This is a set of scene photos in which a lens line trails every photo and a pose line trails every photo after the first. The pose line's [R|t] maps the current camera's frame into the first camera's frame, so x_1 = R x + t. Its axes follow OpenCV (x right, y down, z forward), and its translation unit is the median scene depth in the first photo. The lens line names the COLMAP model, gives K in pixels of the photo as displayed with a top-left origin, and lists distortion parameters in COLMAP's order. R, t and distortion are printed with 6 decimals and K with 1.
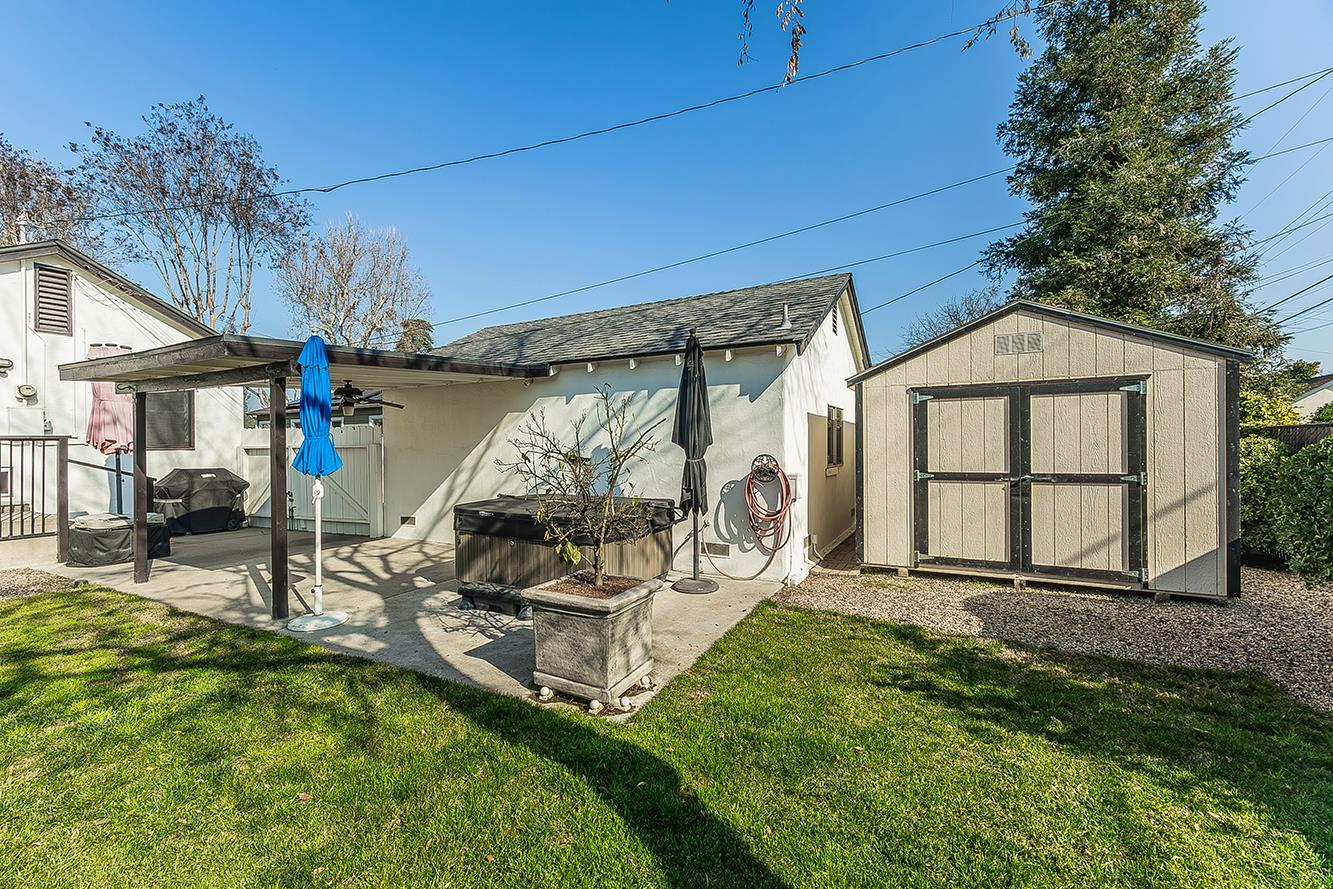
lens RADIAL K [[605.7, 0, 630.2], [0, 605.7, 444.6], [0, 0, 1]] dist [0.002854, 0.000878]
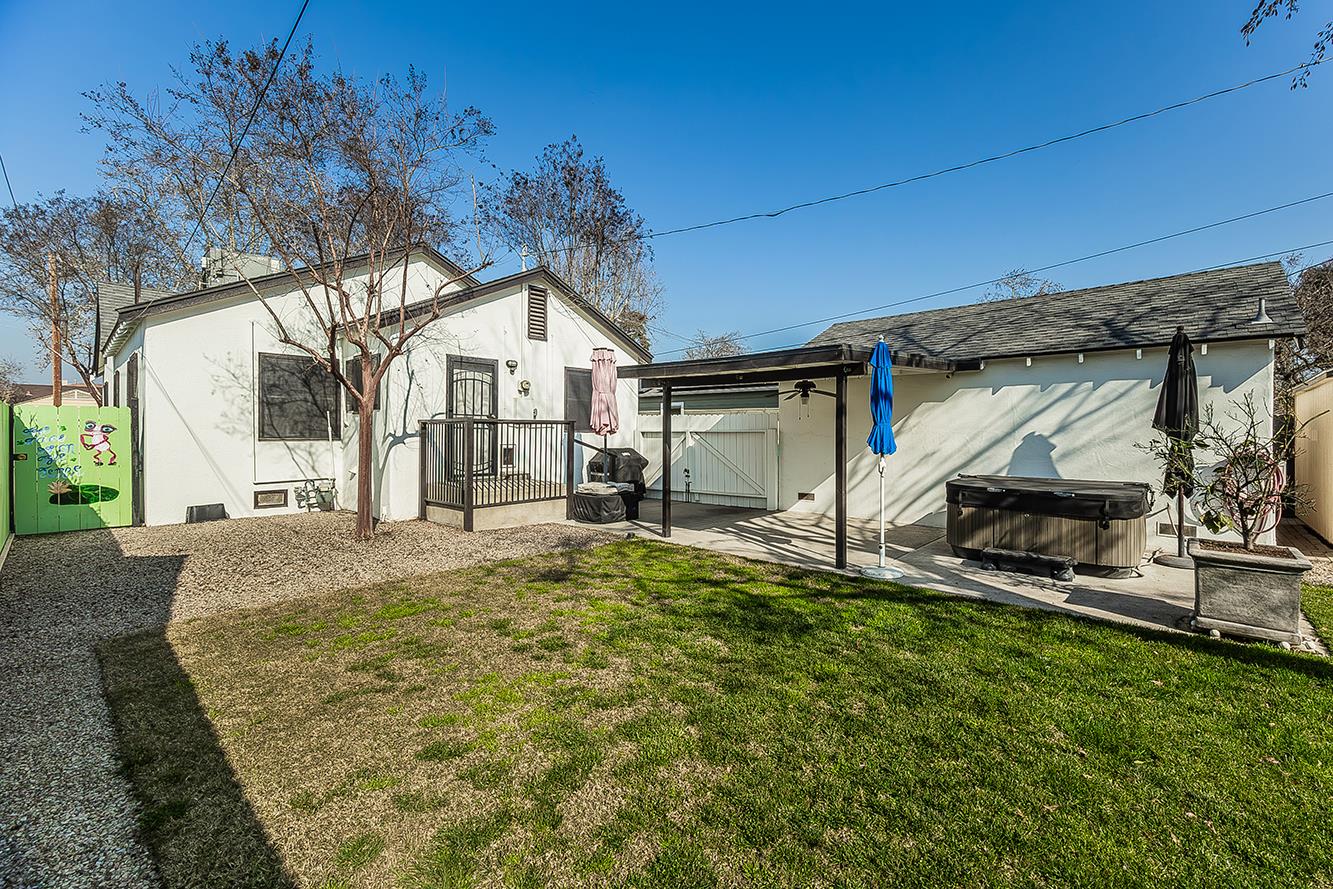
lens RADIAL K [[605.7, 0, 667.4], [0, 605.7, 430.3], [0, 0, 1]] dist [0.002854, 0.000878]
pose [[0.979582, 0.009560, -0.200819, -0.482641], [-0.009851, 0.999951, -0.000450, 0.004345], [0.200805, 0.002420, 0.979628, -0.209730]]
